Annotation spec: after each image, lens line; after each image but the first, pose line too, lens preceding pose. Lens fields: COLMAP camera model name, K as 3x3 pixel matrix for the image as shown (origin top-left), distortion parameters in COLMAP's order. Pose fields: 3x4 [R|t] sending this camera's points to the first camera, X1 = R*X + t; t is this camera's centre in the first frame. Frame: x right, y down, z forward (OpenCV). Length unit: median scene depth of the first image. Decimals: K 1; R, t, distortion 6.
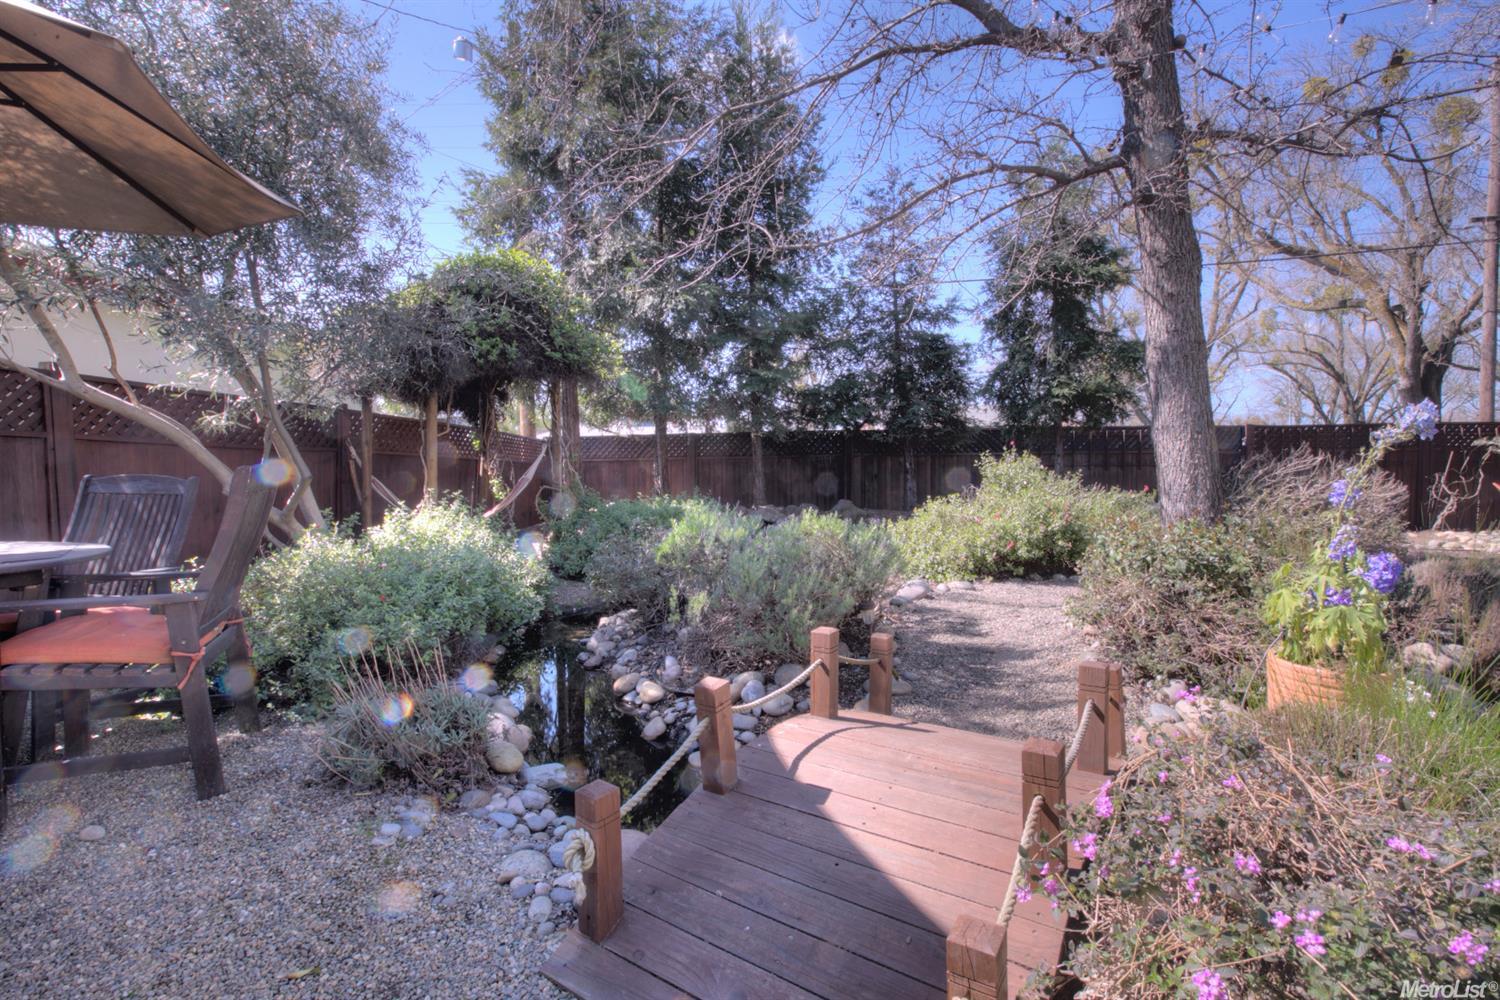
lens RADIAL K [[692.8, 0, 743.6], [0, 692.8, 497.2], [0, 0, 1]] dist [-0.053358, 0.022590]
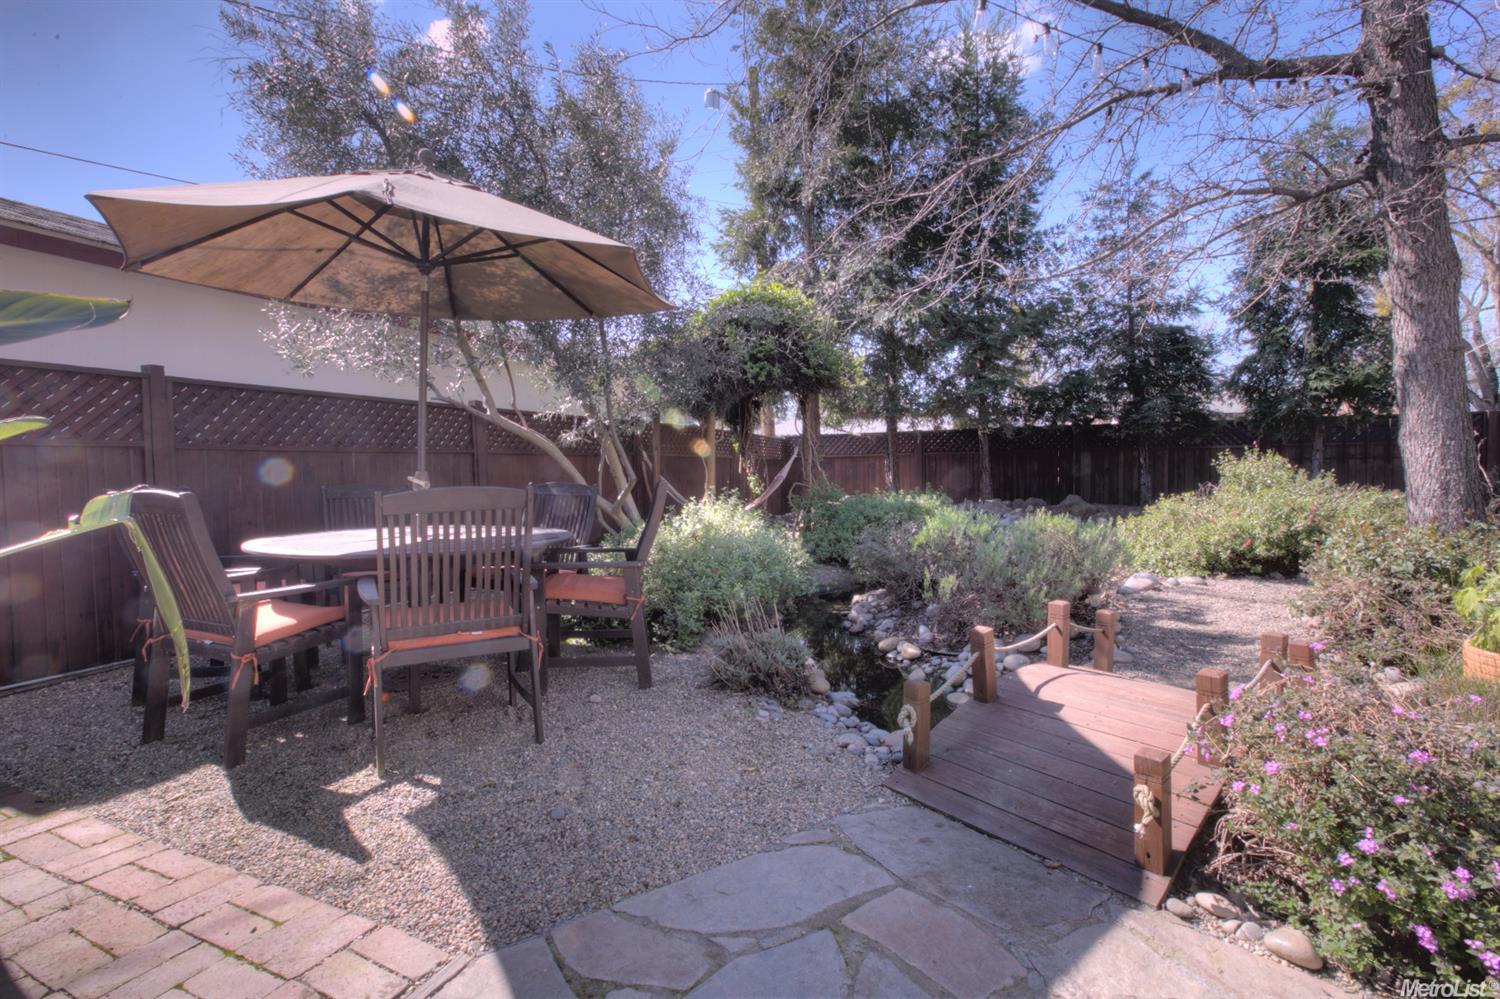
lens RADIAL K [[687.5, 0, 753.1], [0, 687.5, 492.1], [0, 0, 1]] dist [-0.039862, 0.017504]
pose [[0.957168, 0.005144, -0.289486, -0.027287], [-0.002695, 0.999957, 0.008858, -0.013901], [0.289520, -0.007698, 0.957141, -0.176492]]
